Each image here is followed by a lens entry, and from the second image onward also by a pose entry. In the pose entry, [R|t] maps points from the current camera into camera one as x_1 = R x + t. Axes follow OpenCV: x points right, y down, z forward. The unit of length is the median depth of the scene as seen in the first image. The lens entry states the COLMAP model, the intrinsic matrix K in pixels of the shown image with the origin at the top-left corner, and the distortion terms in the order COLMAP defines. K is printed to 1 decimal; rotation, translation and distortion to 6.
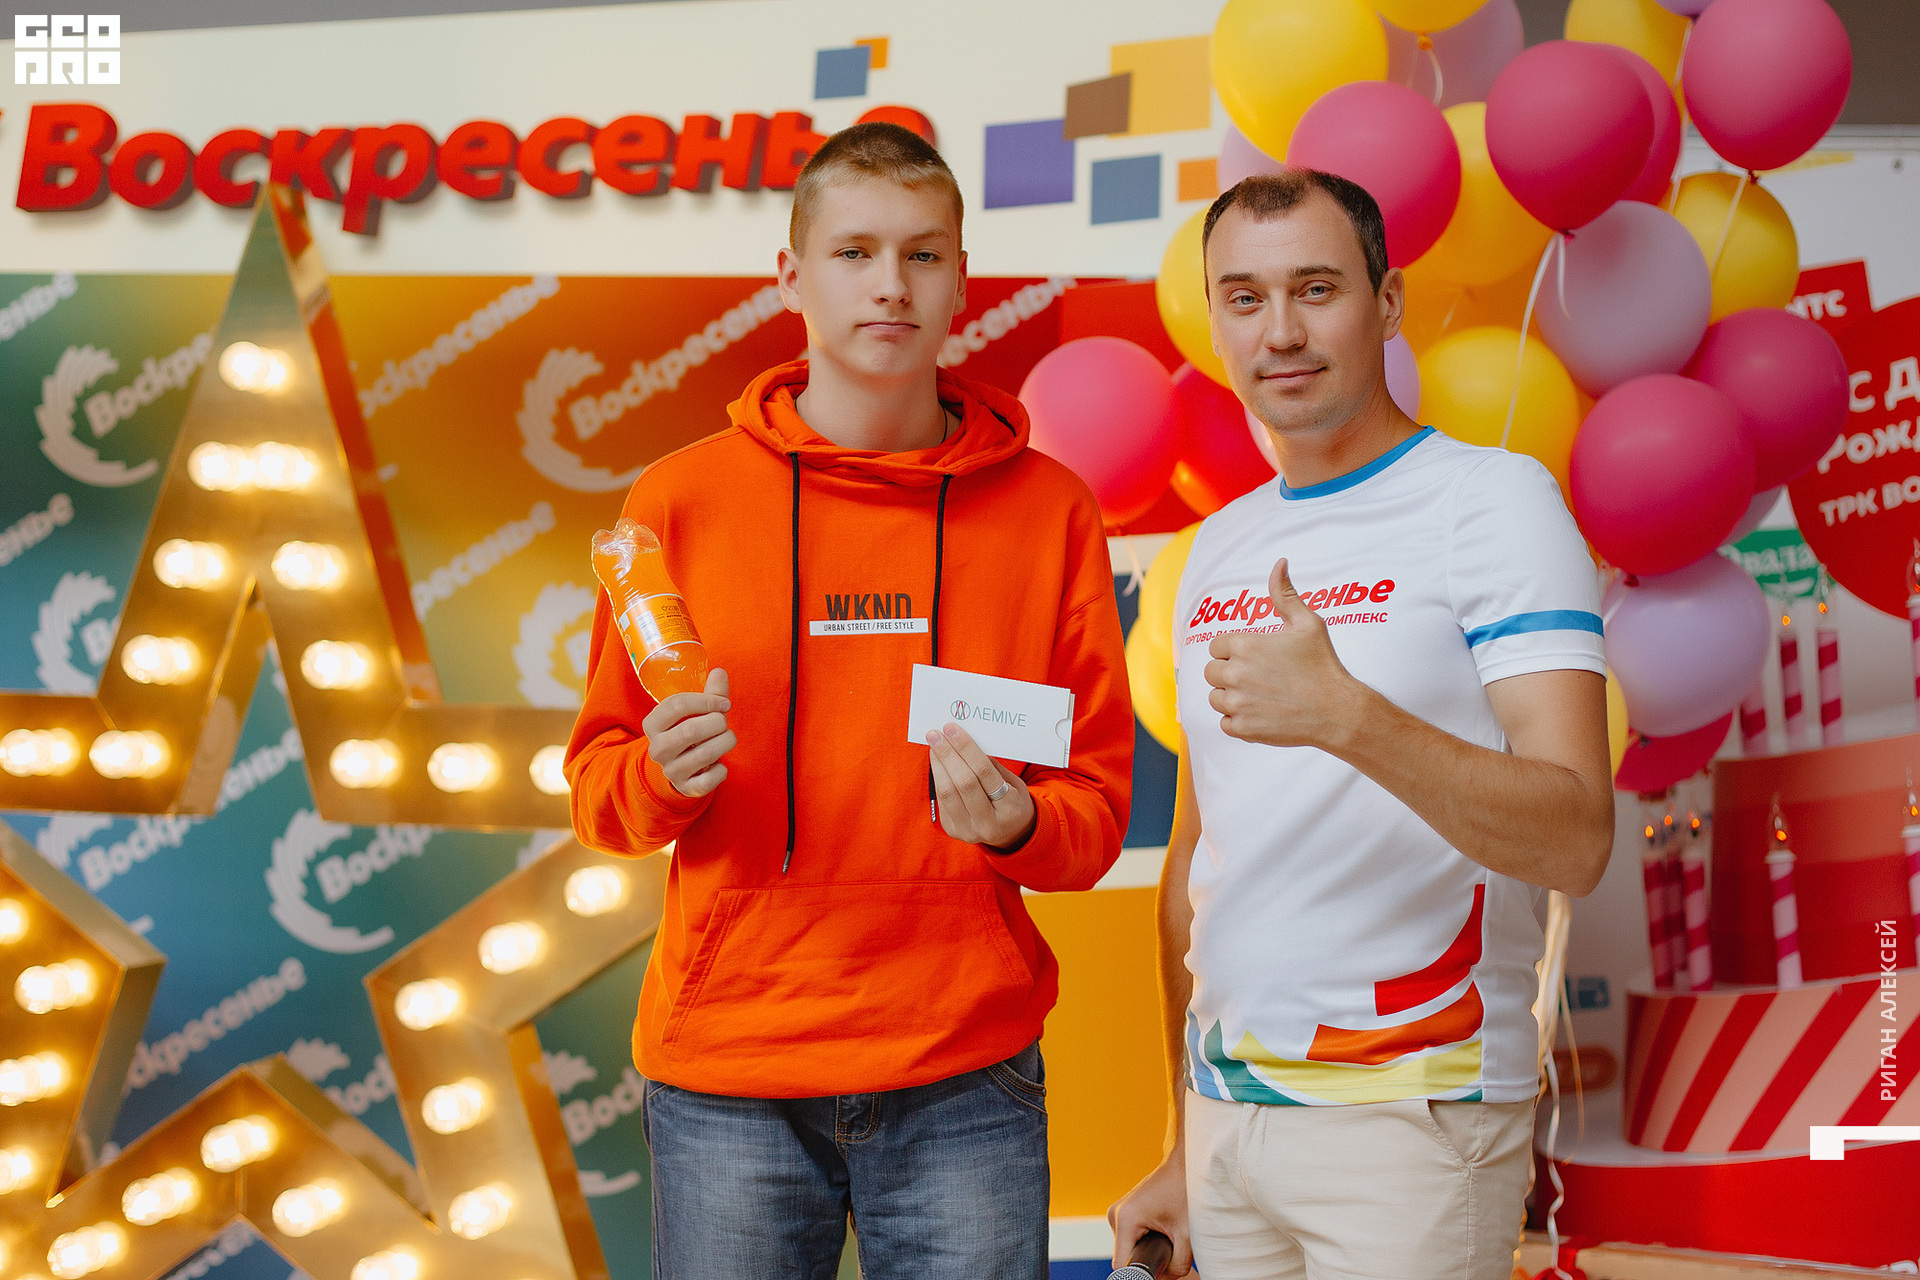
lens RADIAL K [[3568.1, 0, 960.8], [0, 3568.1, 632.9], [0, 0, 1]] dist [-0.125022, -0.004037]
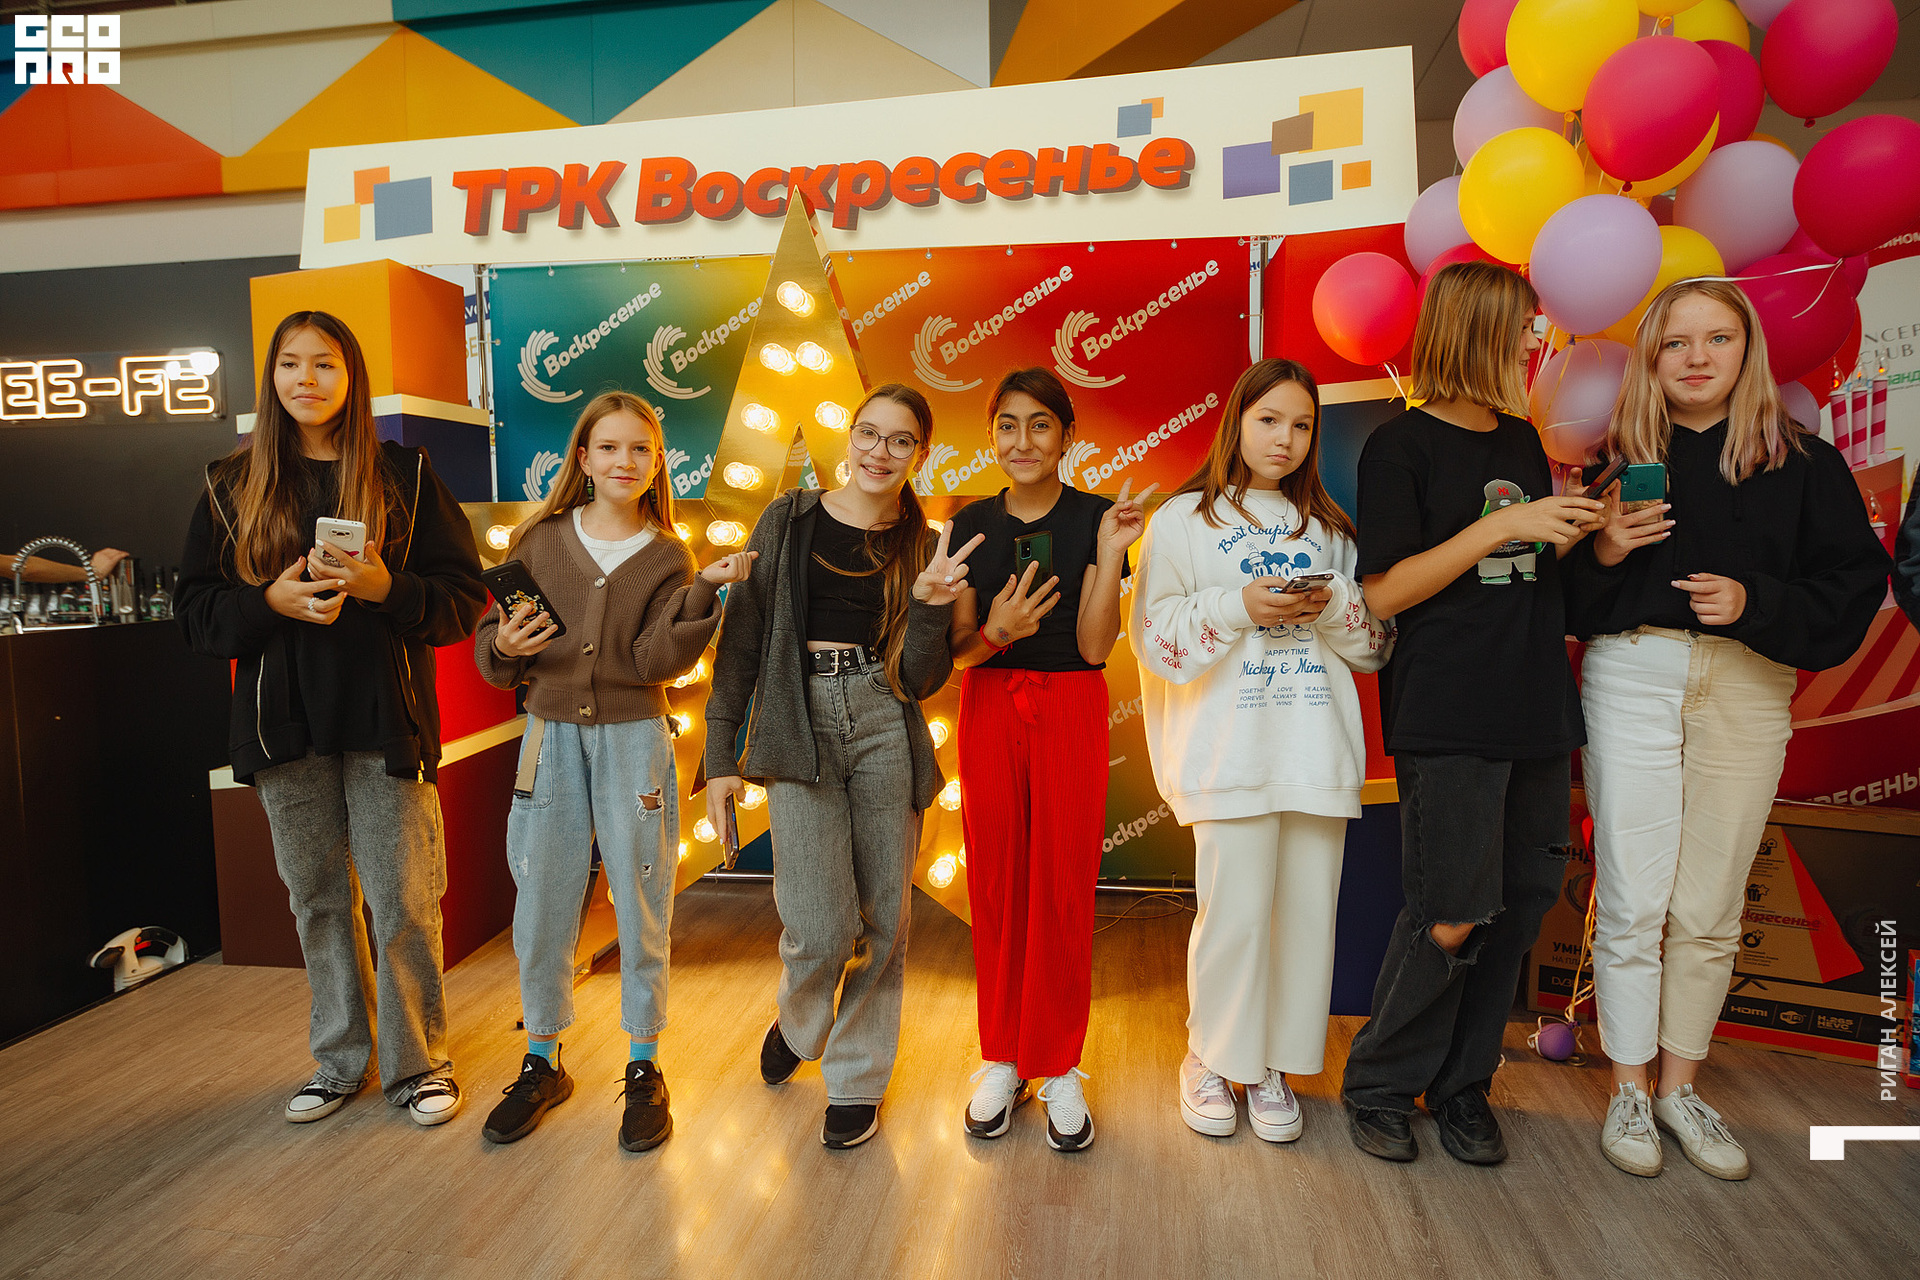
lens RADIAL K [[1167.2, 0, 969.4], [0, 1167.2, 625.2], [0, 0, 1]] dist [-0.068149, 0.035097]
pose [[0.997580, -0.034554, 0.060331, -0.151569], [0.029503, 0.996138, 0.082692, 0.034769], [-0.062955, -0.080712, 0.994747, 0.429724]]
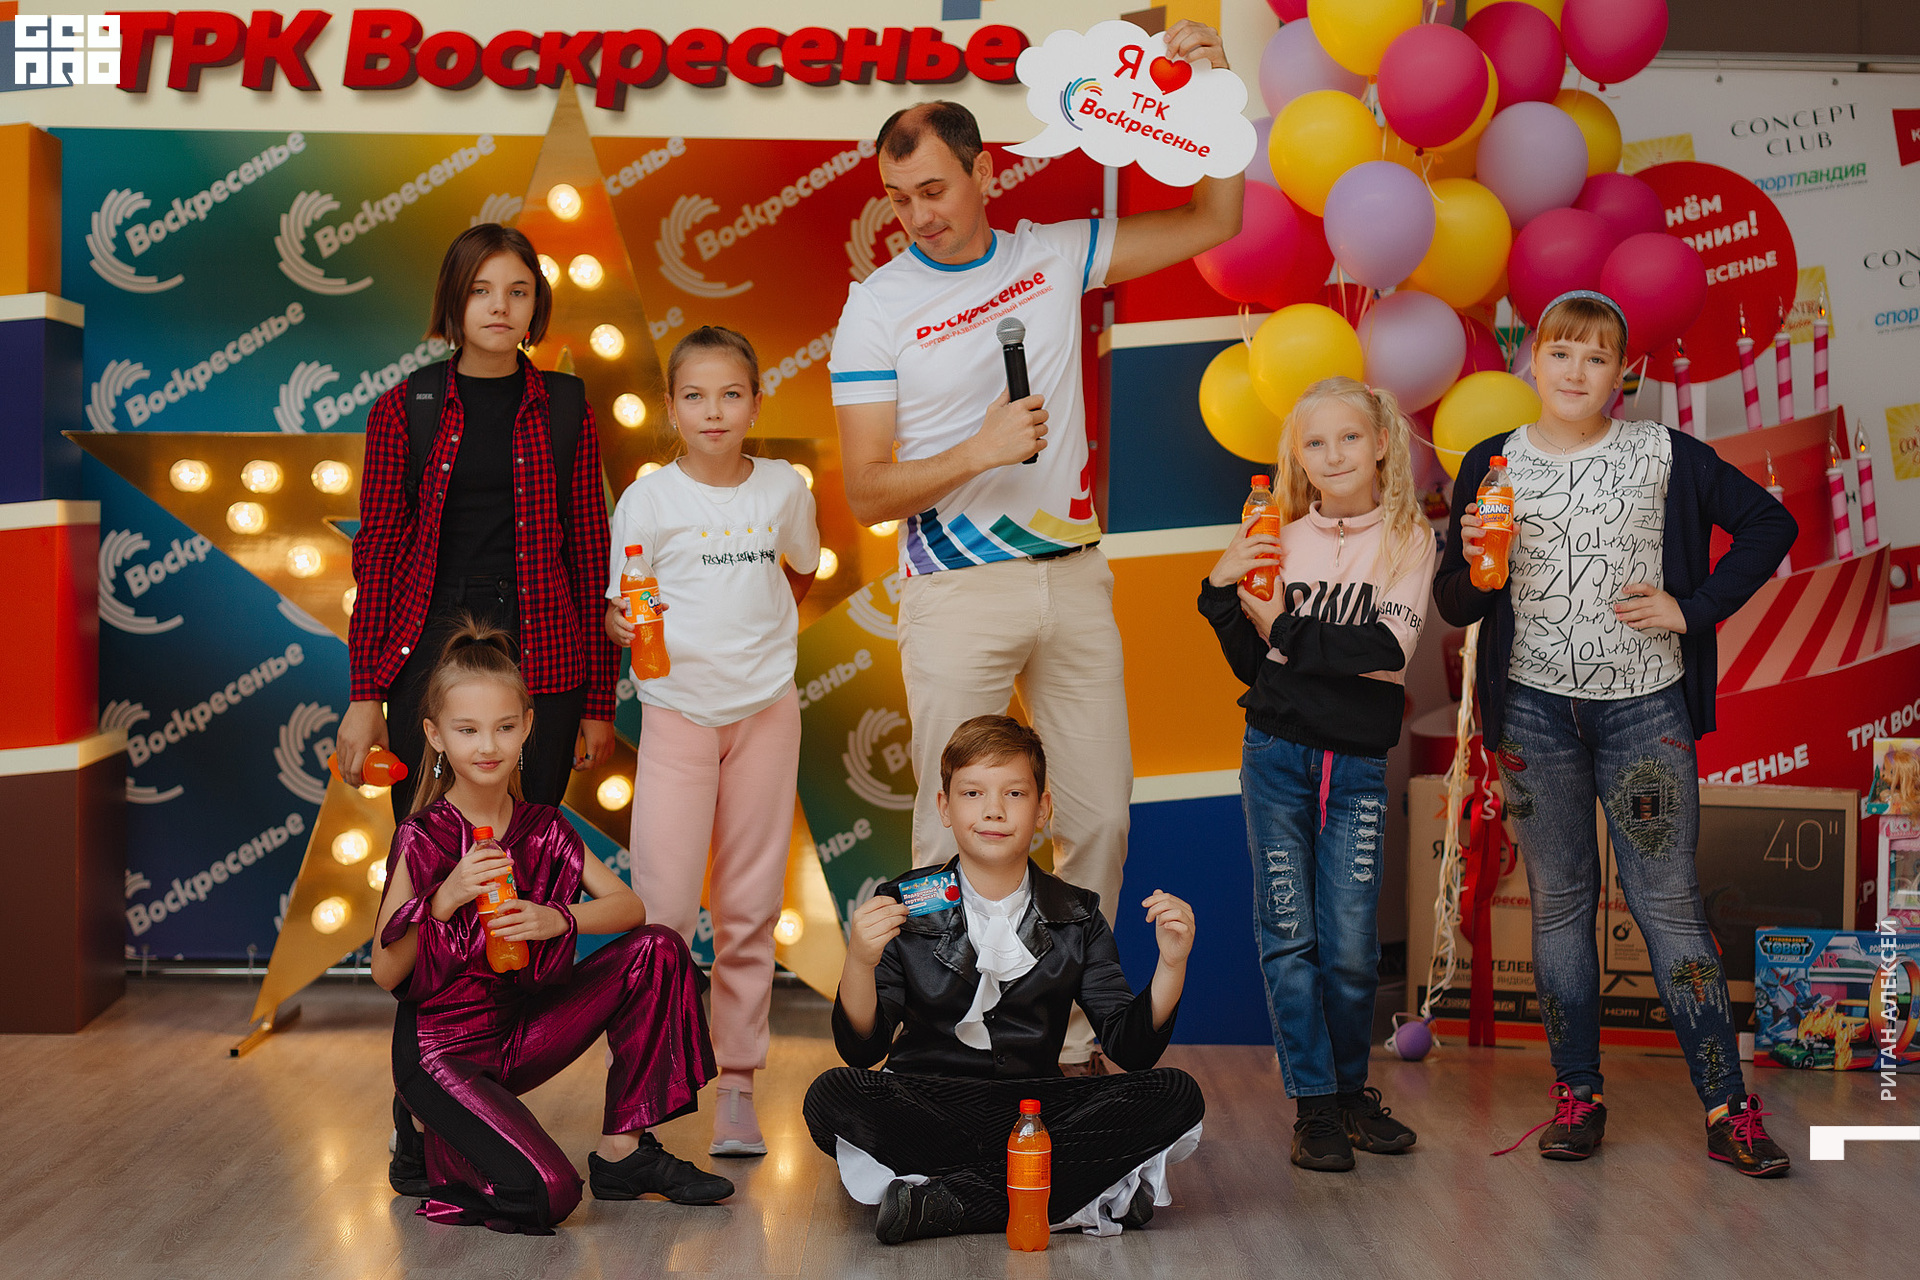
lens RADIAL K [[3568.1, 0, 960.8], [0, 3568.1, 632.9], [0, 0, 1]] dist [-0.125022, -0.004037]
pose [[0.976249, -0.017374, 0.215953, -0.345262], [0.011177, 0.999491, 0.029881, 0.055237], [-0.216362, -0.026757, 0.975946, -0.412396]]
